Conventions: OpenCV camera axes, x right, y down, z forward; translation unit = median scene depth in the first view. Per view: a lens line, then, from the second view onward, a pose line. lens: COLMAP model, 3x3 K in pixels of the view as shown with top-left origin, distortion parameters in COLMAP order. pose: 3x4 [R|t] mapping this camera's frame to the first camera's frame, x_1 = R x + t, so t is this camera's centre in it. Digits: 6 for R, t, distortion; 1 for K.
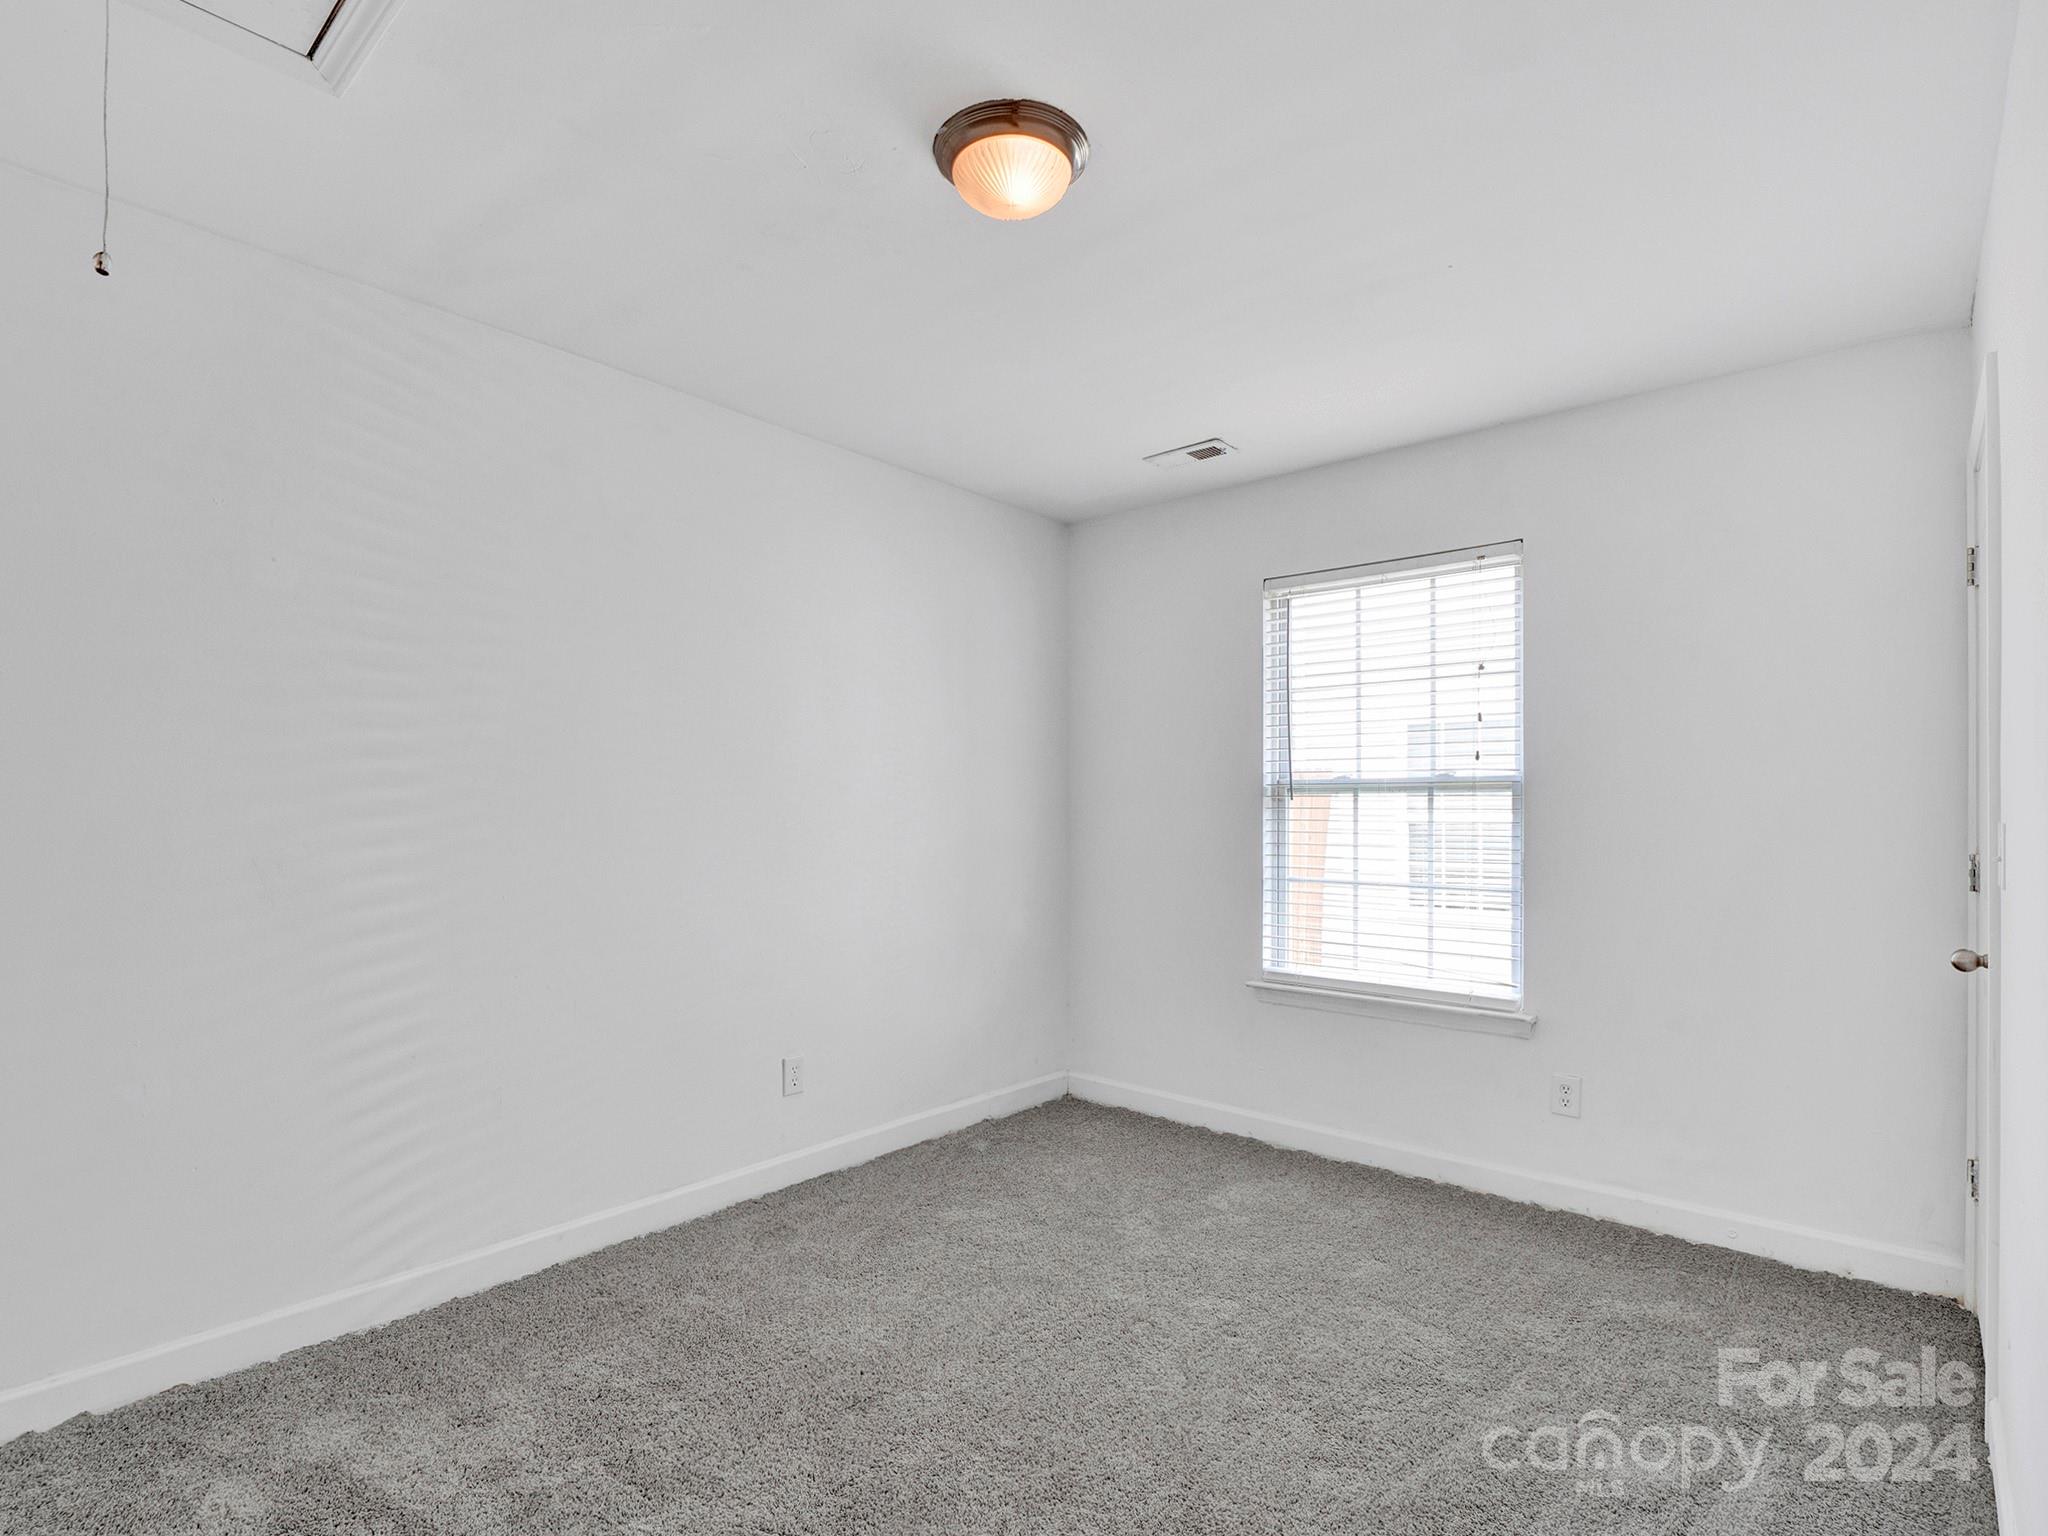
lens RADIAL K [[1025.5, 0, 1020.0], [0, 1025.5, 811.6], [0, 0, 1]] dist [-0.014712, -0.000731]
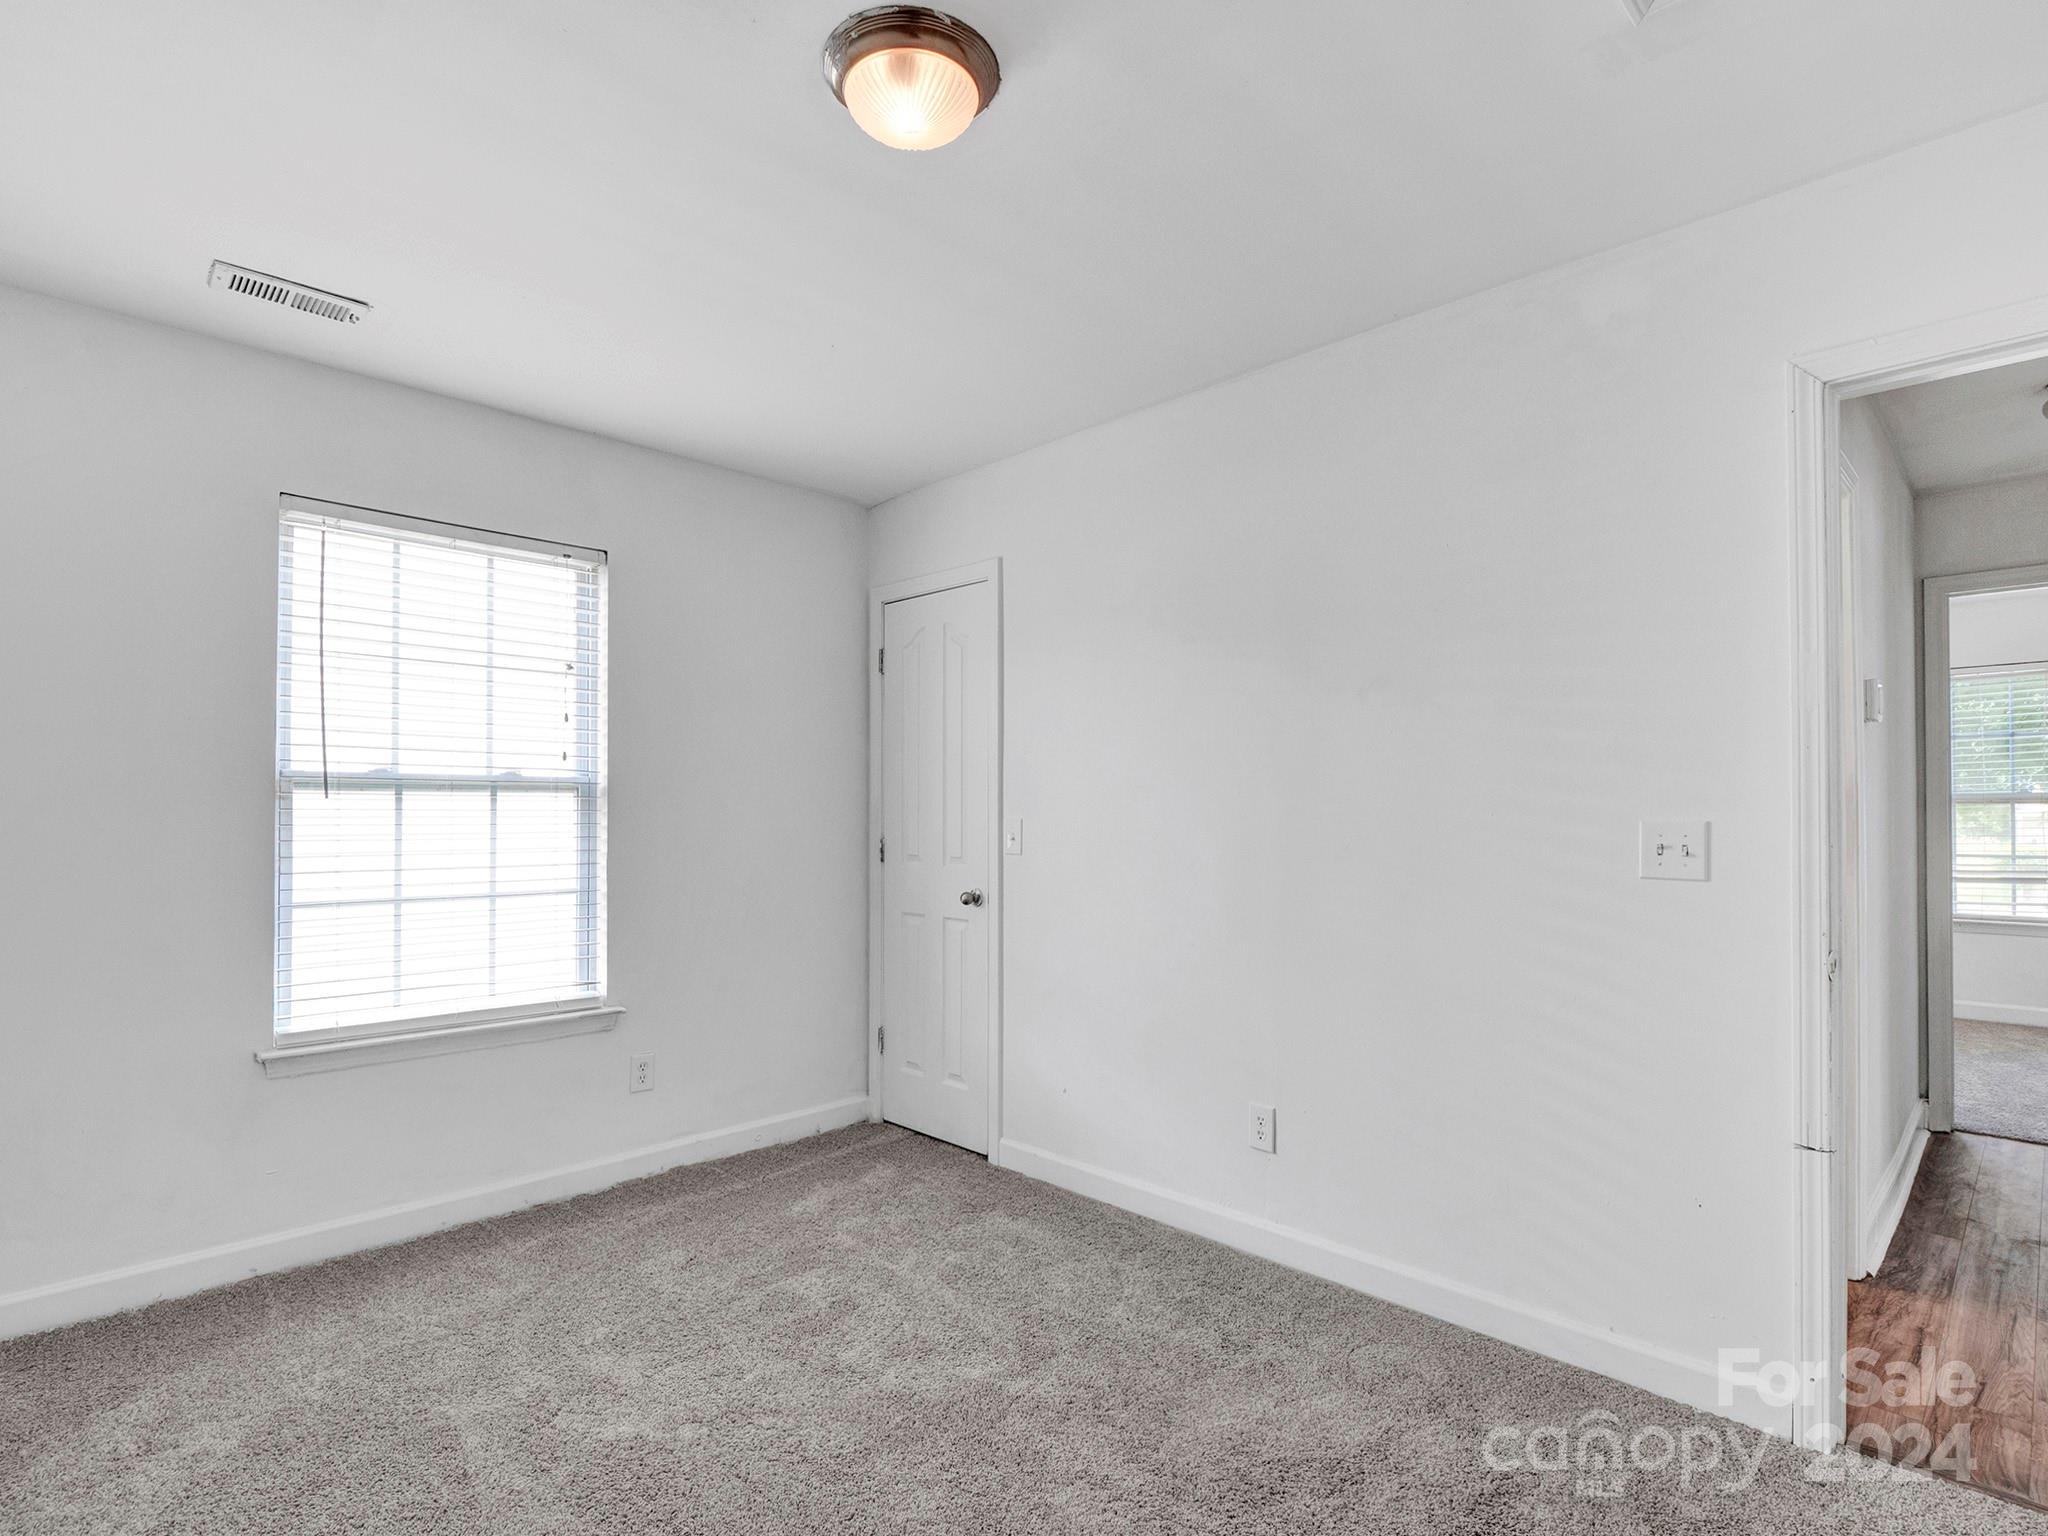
lens RADIAL K [[1025.5, 0, 1020.0], [0, 1025.5, 811.6], [0, 0, 1]] dist [-0.014712, -0.000731]
pose [[0.072505, 0.000466, 0.997368, -0.471523], [0.002645, 0.999996, -0.000659, 0.000523], [-0.997365, 0.002686, 0.072504, 0.461594]]
